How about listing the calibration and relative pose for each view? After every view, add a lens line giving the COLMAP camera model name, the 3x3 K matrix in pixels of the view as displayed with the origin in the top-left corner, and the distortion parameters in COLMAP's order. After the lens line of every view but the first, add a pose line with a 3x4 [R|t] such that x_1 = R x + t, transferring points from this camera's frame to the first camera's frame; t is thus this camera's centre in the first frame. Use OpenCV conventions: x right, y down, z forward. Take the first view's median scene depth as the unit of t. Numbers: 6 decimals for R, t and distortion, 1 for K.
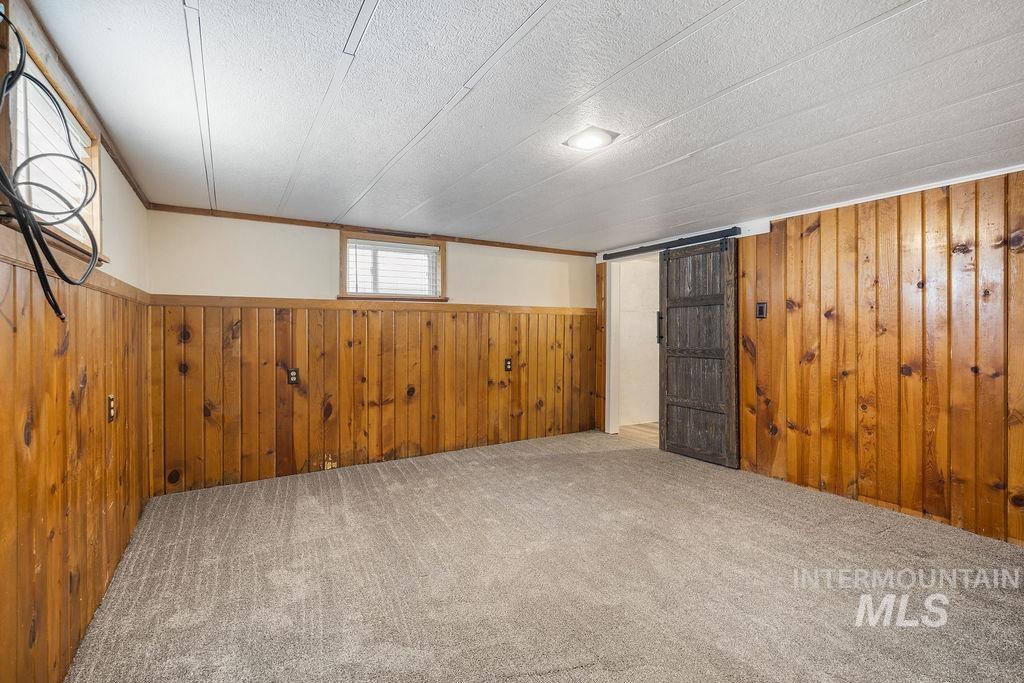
lens RADIAL K [[468.3, 0, 509.2], [0, 468.3, 331.2], [0, 0, 1]] dist [0.000454, -0.000843]
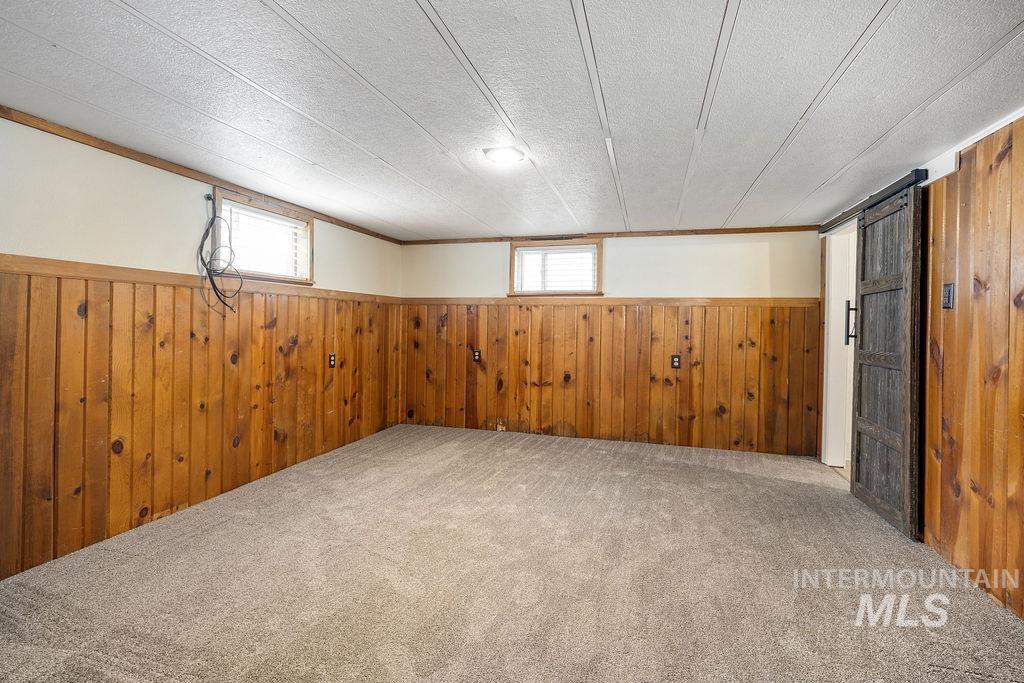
lens RADIAL K [[488.9, 0, 493.8], [0, 488.9, 325.6], [0, 0, 1]] dist [-0.000178, -0.001171]
pose [[0.663282, 0.015958, -0.748200, 0.564159], [-0.018051, 0.999823, 0.005322, 0.002087], [0.748152, 0.009976, 0.663452, 0.100903]]
